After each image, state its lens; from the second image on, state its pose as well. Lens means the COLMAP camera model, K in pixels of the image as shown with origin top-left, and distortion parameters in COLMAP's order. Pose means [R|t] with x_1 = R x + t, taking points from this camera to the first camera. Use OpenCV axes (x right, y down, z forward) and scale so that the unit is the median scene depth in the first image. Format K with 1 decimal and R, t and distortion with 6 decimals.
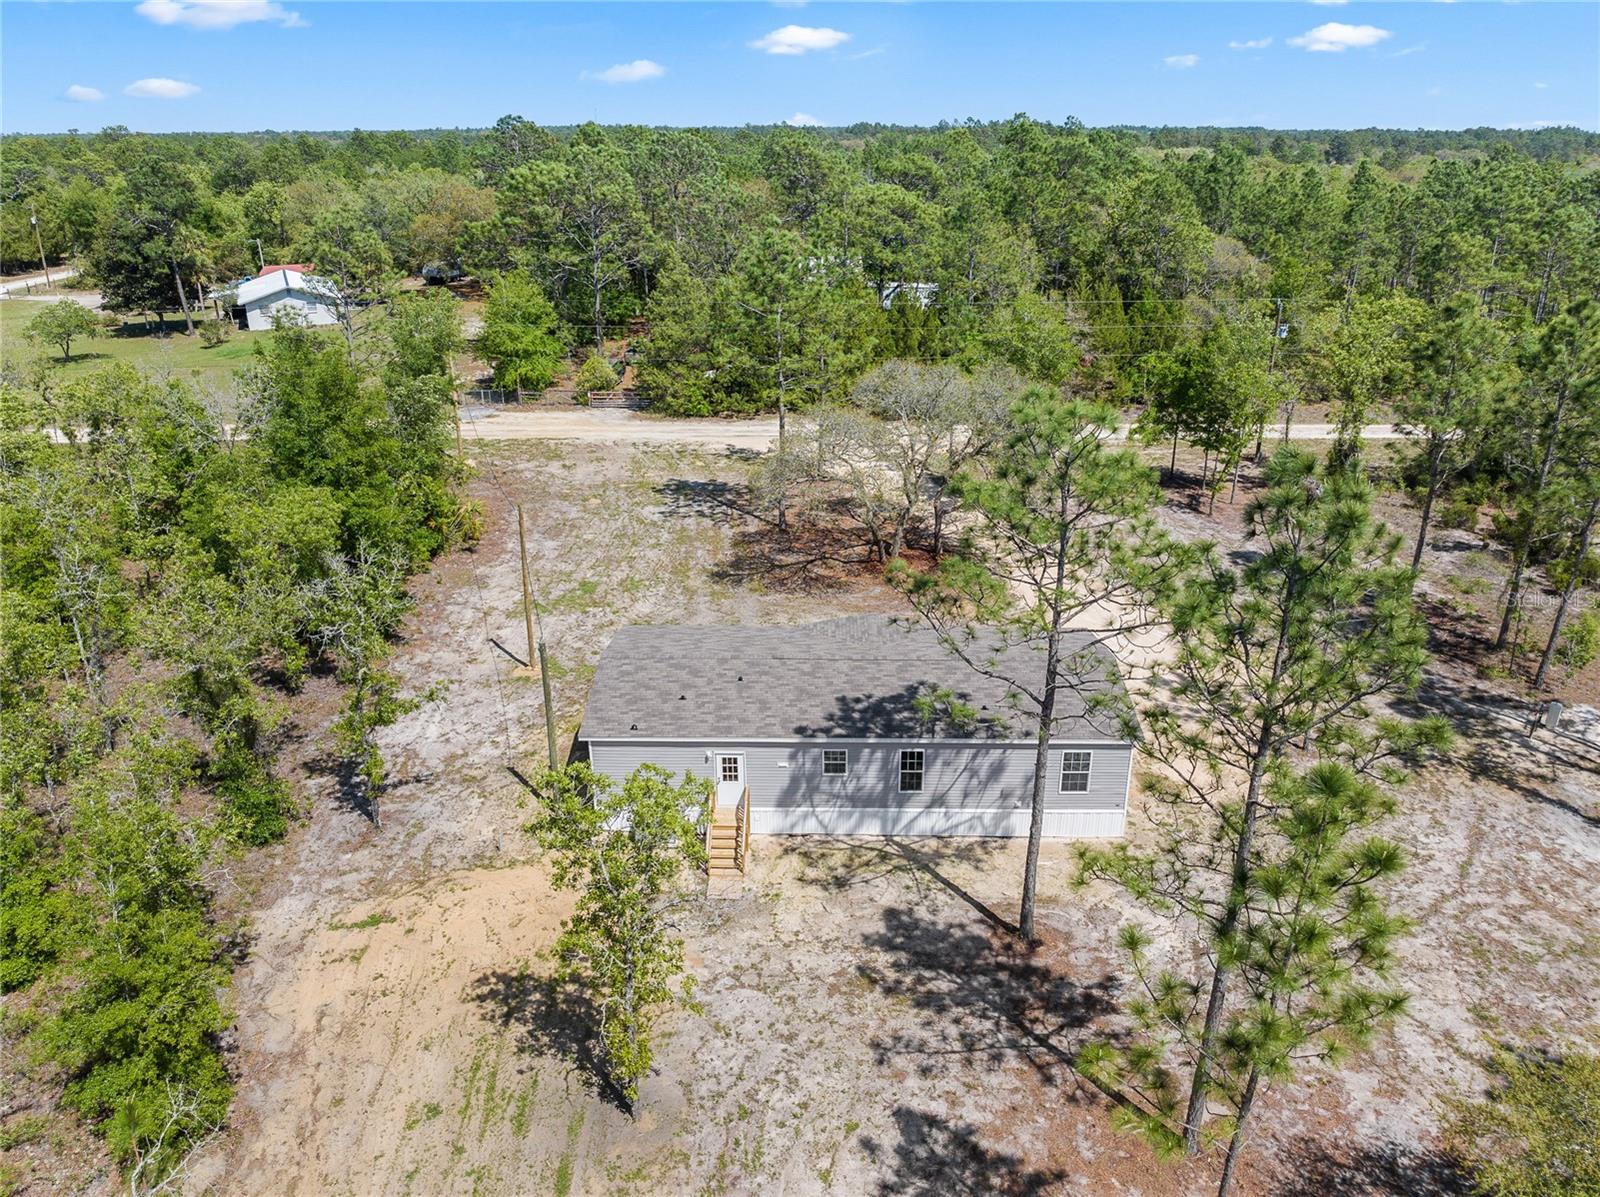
lens RADIAL K [[1195.5, 0, 801.1], [0, 1195.5, 594.6], [0, 0, 1]] dist [-0.068590, 0.010824]
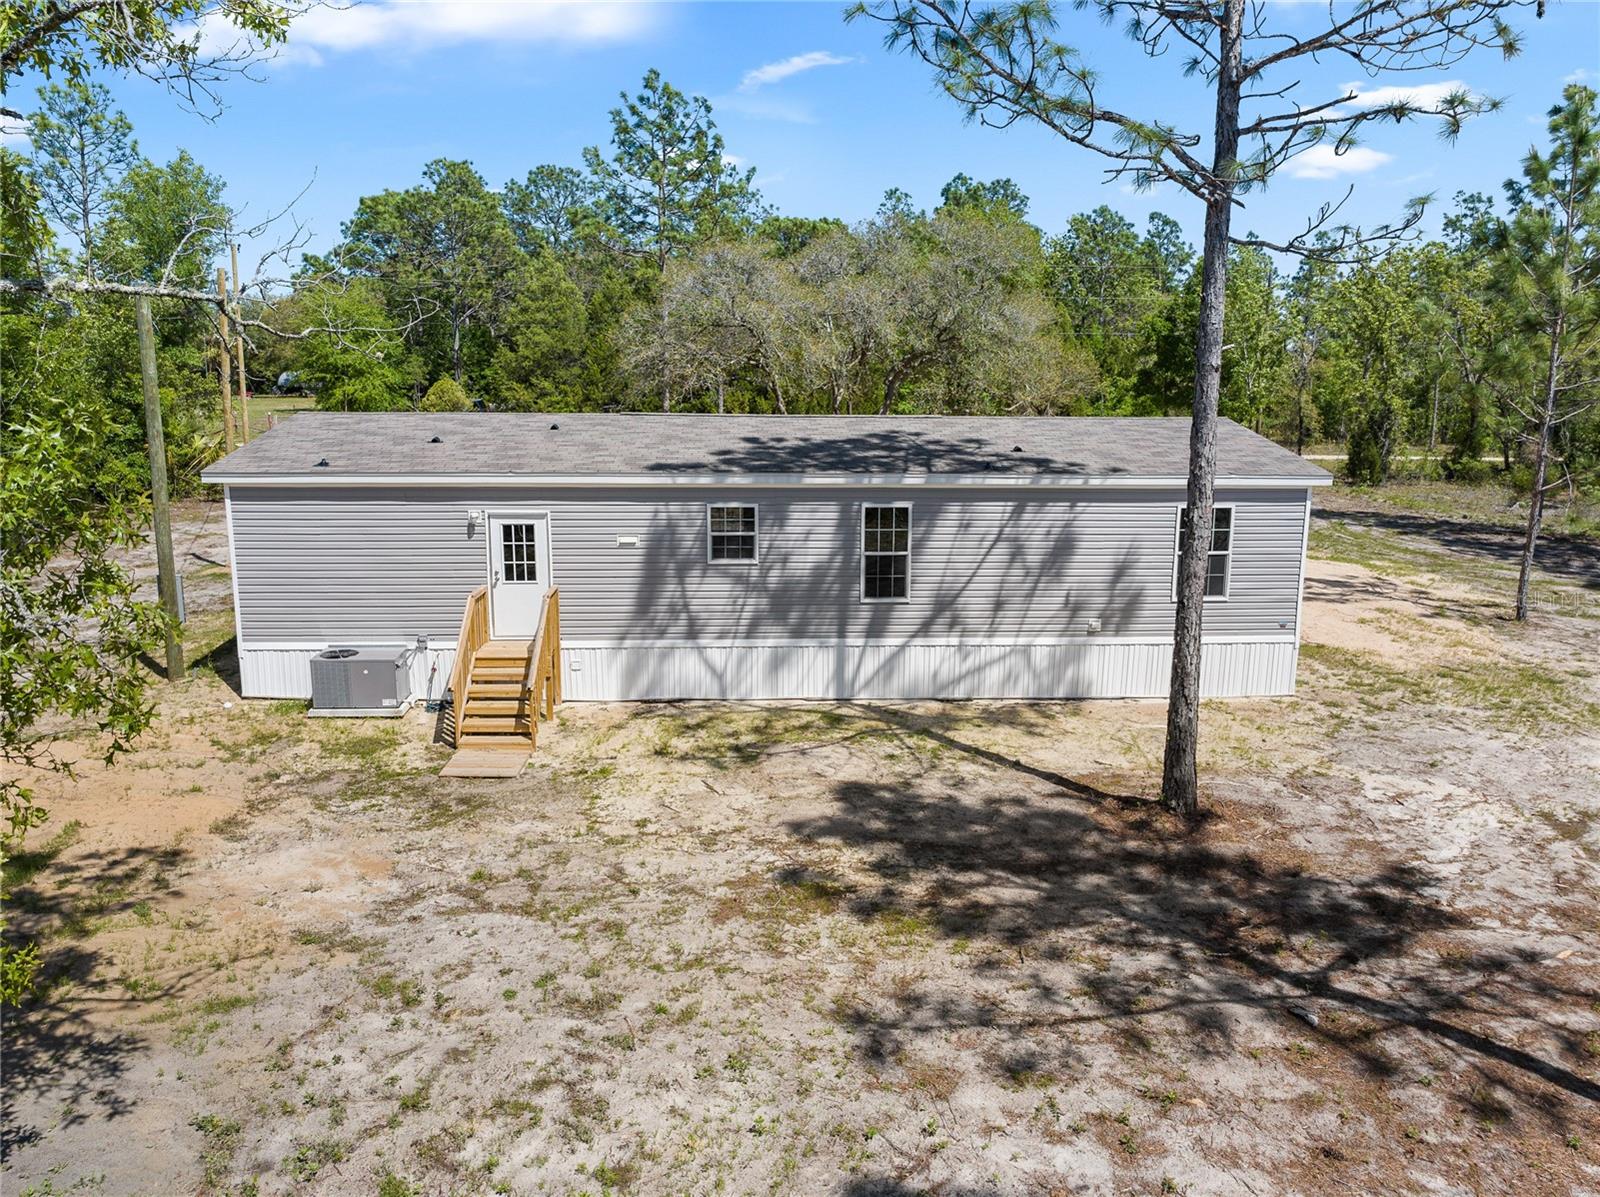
lens RADIAL K [[1195.5, 0, 831.3], [0, 1195.5, 598.6], [0, 0, 1]] dist [-0.068590, 0.010824]
pose [[0.994875, -0.002071, 0.101092, 0.021744], [0.021433, 0.981390, -0.190825, 0.305114], [-0.098816, 0.192013, 0.976405, 0.601333]]
